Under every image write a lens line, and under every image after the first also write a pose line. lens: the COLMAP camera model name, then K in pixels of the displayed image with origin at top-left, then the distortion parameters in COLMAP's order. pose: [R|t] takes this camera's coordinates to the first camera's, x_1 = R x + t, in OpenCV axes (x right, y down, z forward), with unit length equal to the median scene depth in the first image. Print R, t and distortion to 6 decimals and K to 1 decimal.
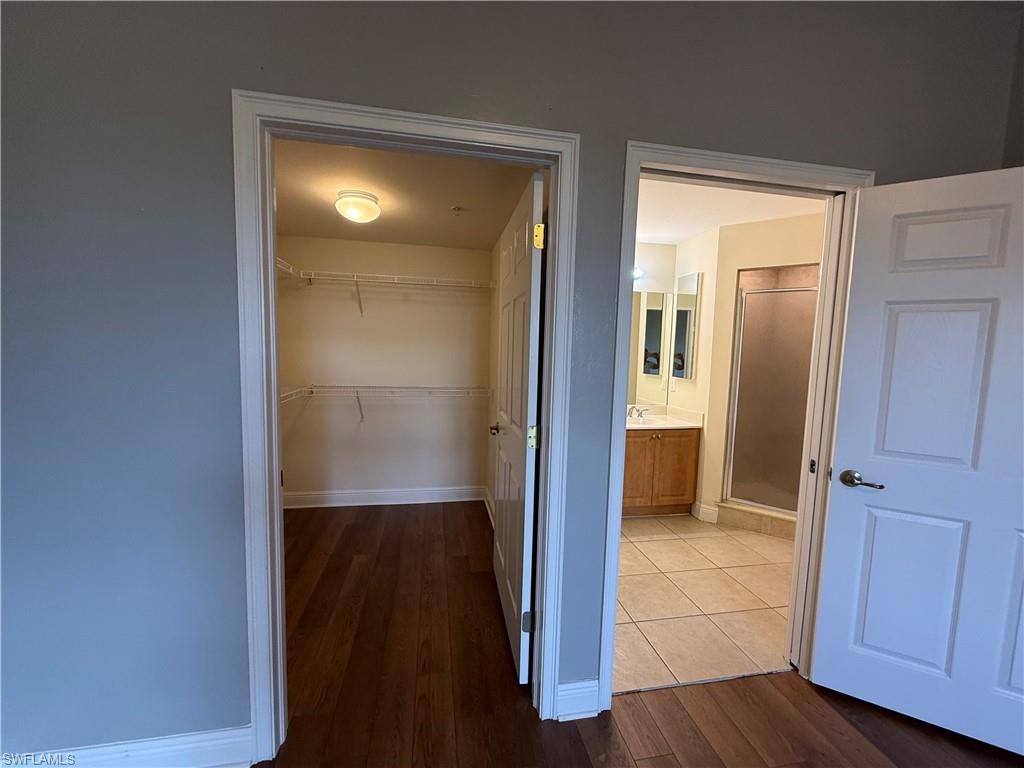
lens RADIAL K [[408.2, 0, 509.0], [0, 408.2, 384.3], [0, 0, 1]] dist [-0.000078, -0.000061]
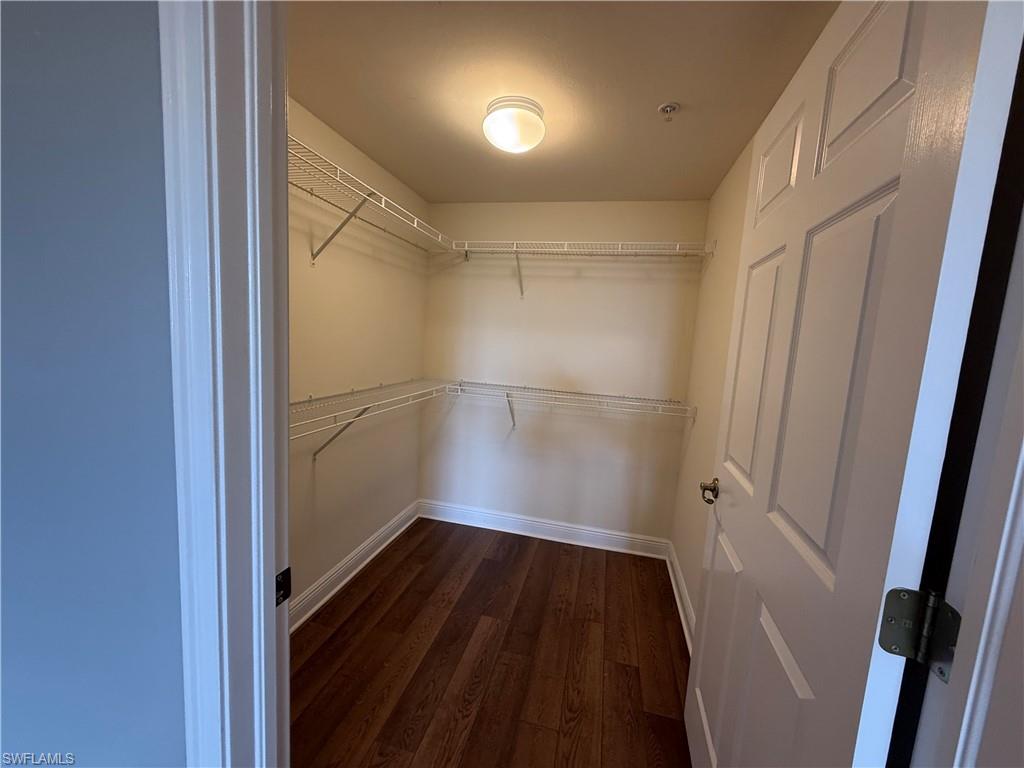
lens RADIAL K [[408.2, 0, 509.0], [0, 408.2, 384.3], [0, 0, 1]] dist [-0.000078, -0.000061]
pose [[0.911480, 0.076972, -0.404078, -0.069551], [-0.072255, 0.997022, 0.026936, -0.028354], [0.404948, 0.004645, 0.914328, 0.368293]]
